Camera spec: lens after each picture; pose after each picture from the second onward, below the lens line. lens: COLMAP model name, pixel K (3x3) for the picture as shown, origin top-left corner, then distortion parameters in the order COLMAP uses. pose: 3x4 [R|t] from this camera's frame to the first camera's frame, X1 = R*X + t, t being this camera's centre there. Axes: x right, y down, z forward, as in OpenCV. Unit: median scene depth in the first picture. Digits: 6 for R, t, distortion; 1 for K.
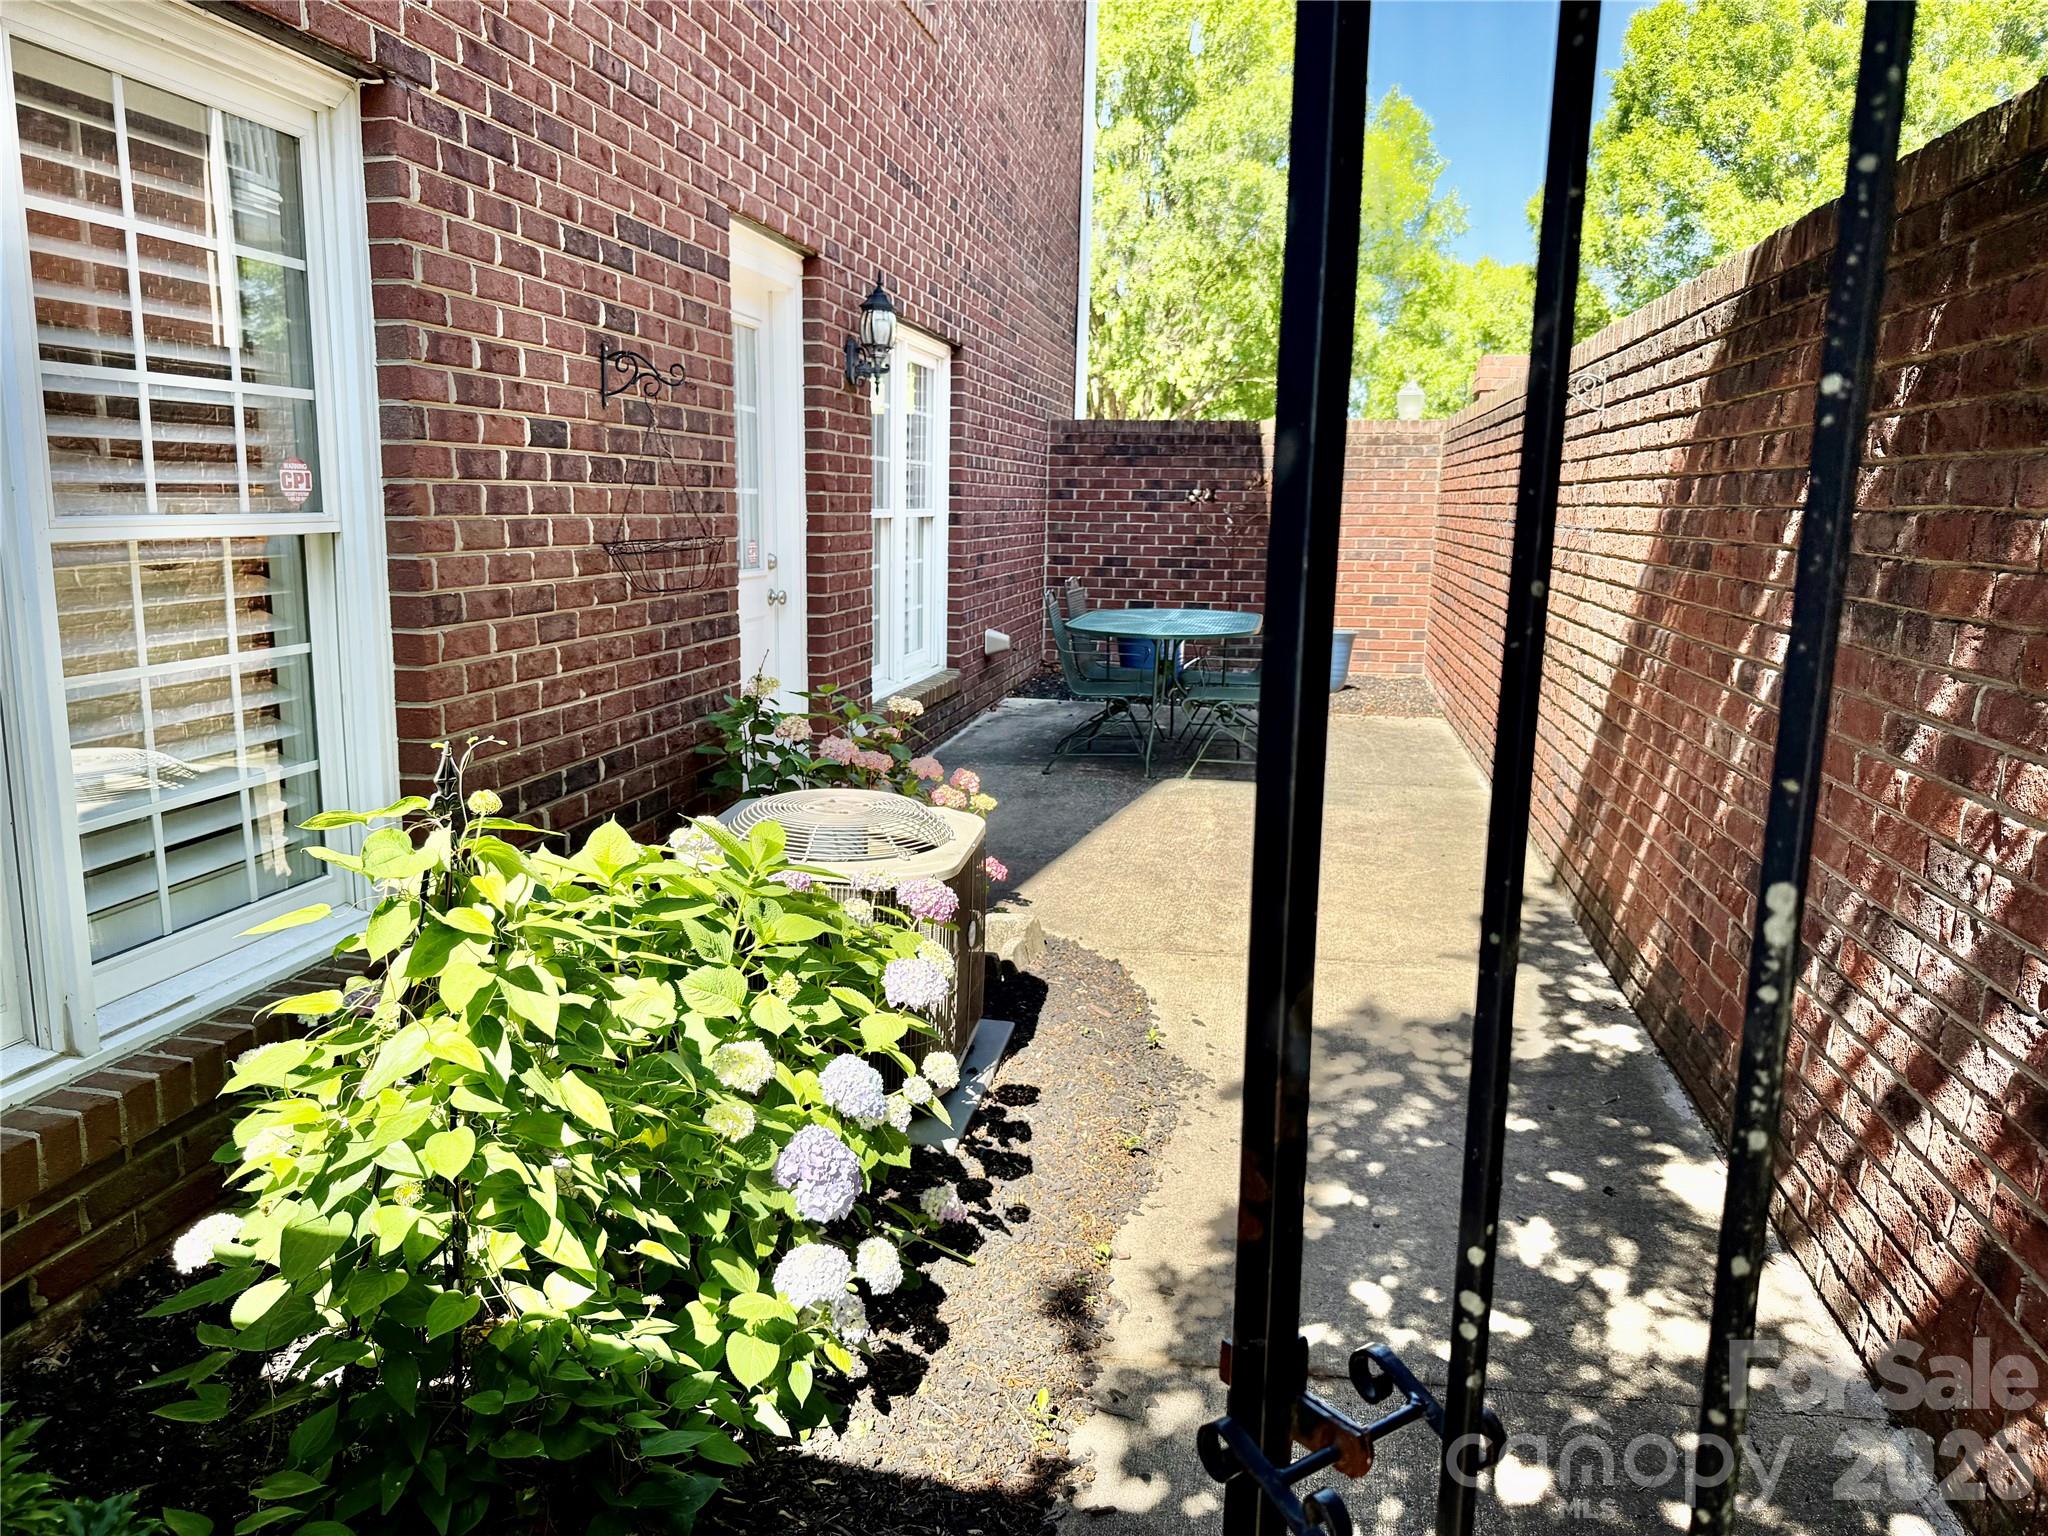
lens RADIAL K [[1443.5, 0, 1024.0], [0, 1443.5, 768.0], [0, 0, 1]] dist [0.101208, -0.130223]
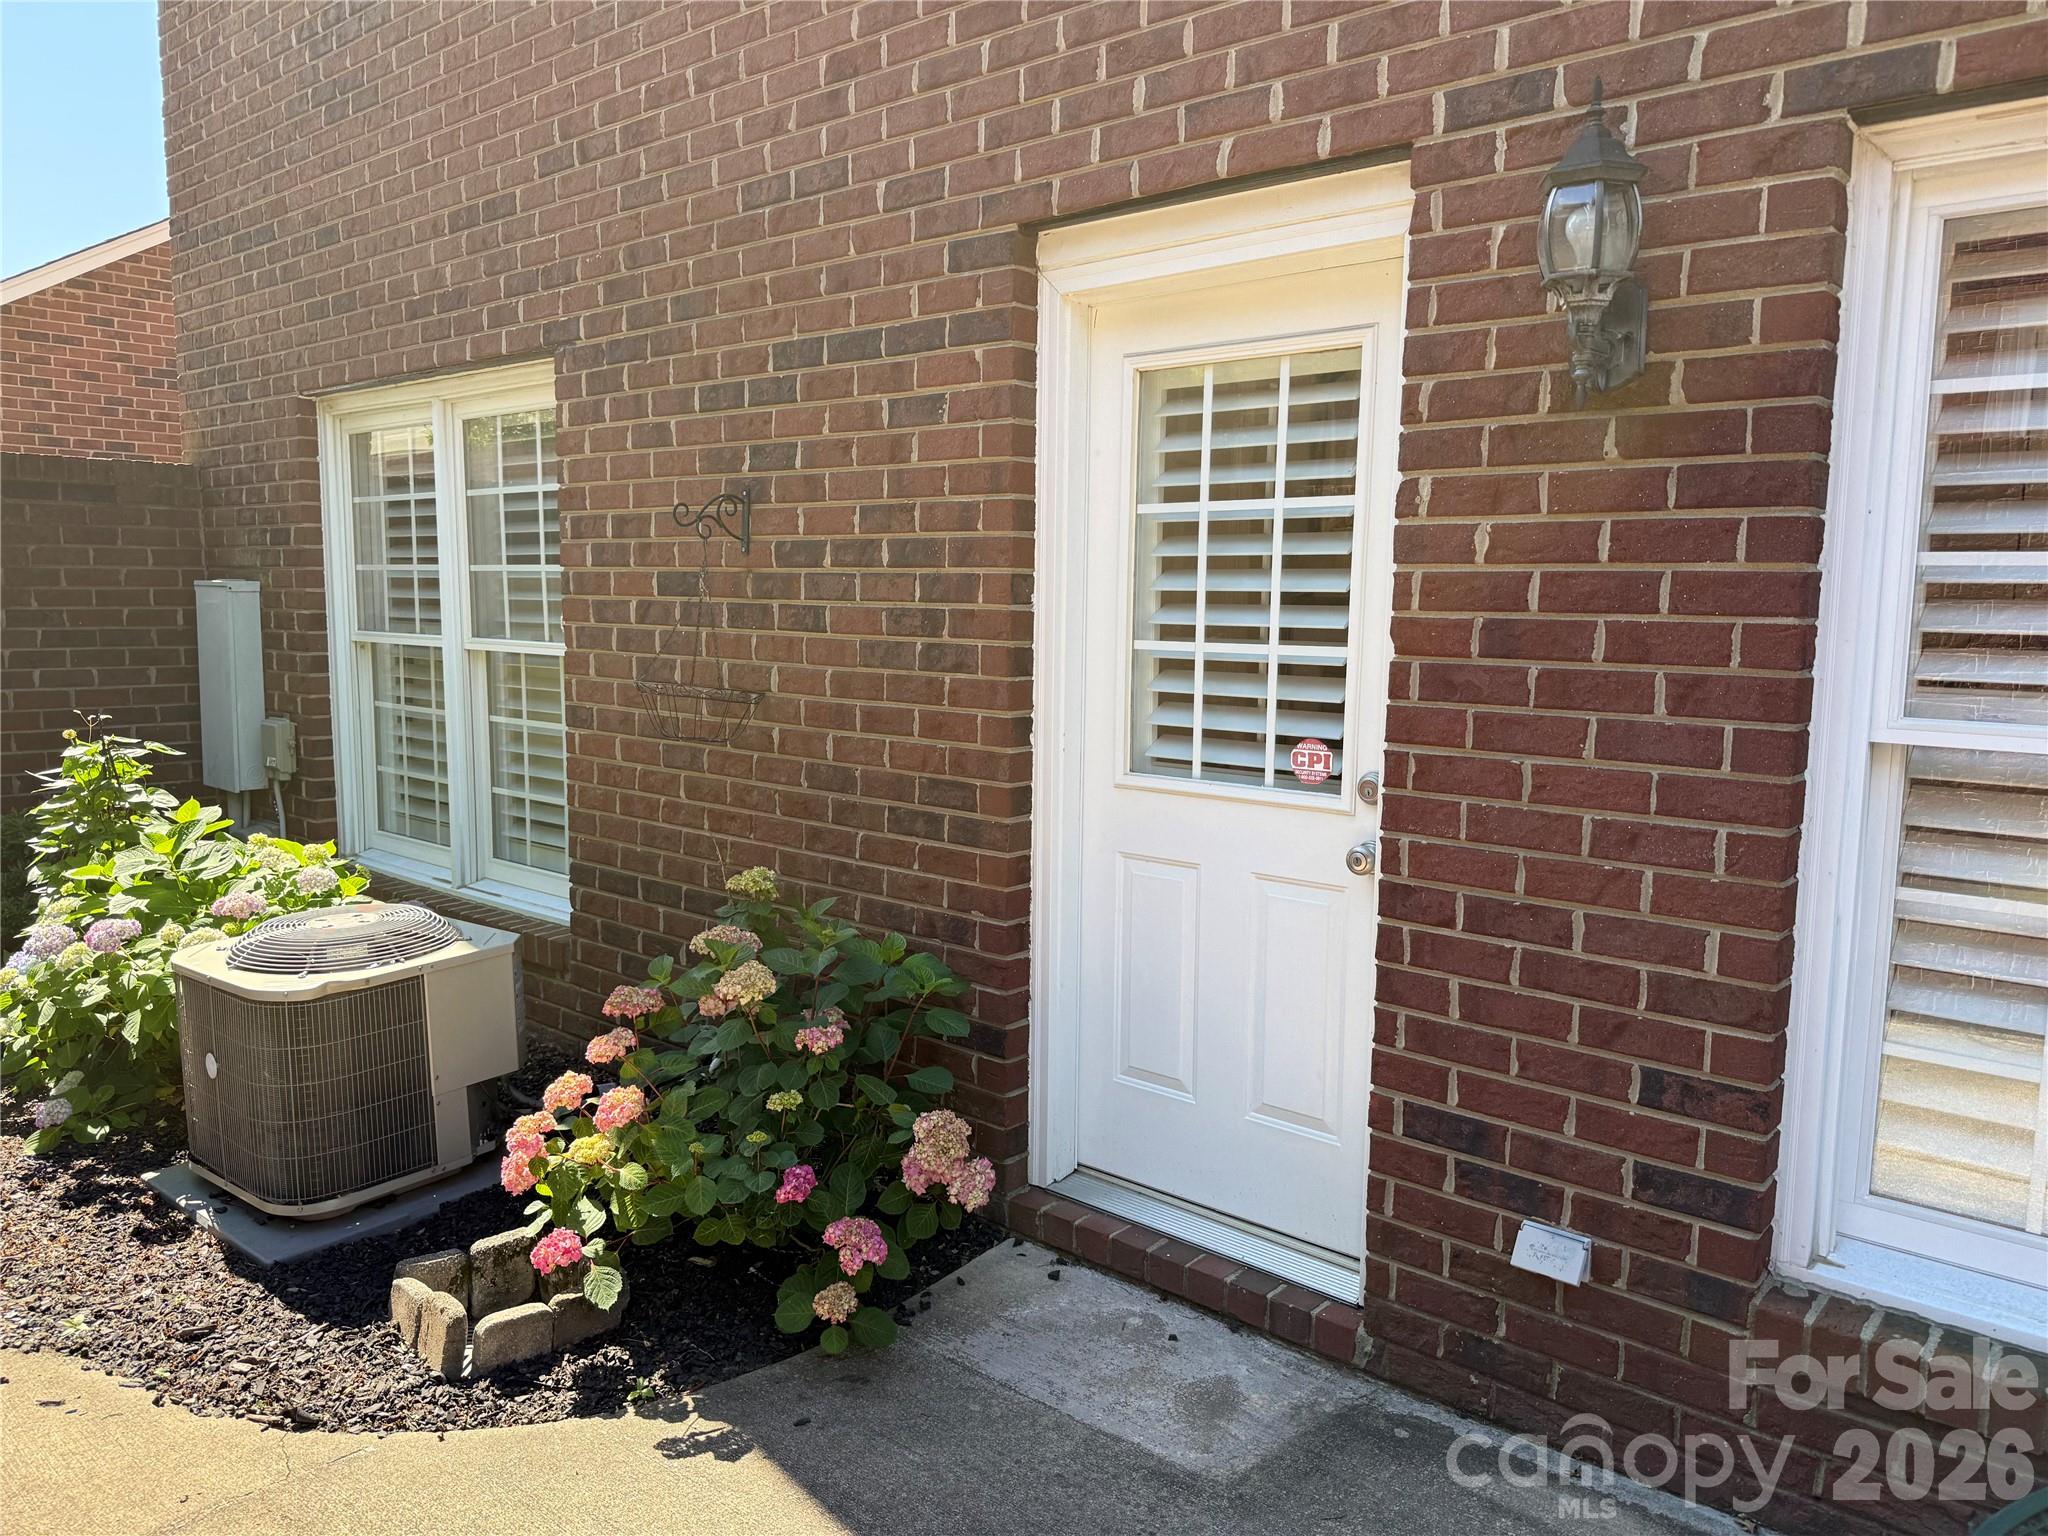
lens RADIAL K [[1443.5, 0, 1024.0], [0, 1443.5, 768.0], [0, 0, 1]] dist [0.101208, -0.130223]
pose [[-0.515250, 0.088464, -0.852462, 0.516649], [-0.167630, 0.965045, 0.201468, -0.379824], [0.840487, 0.246705, -0.482410, 1.888688]]
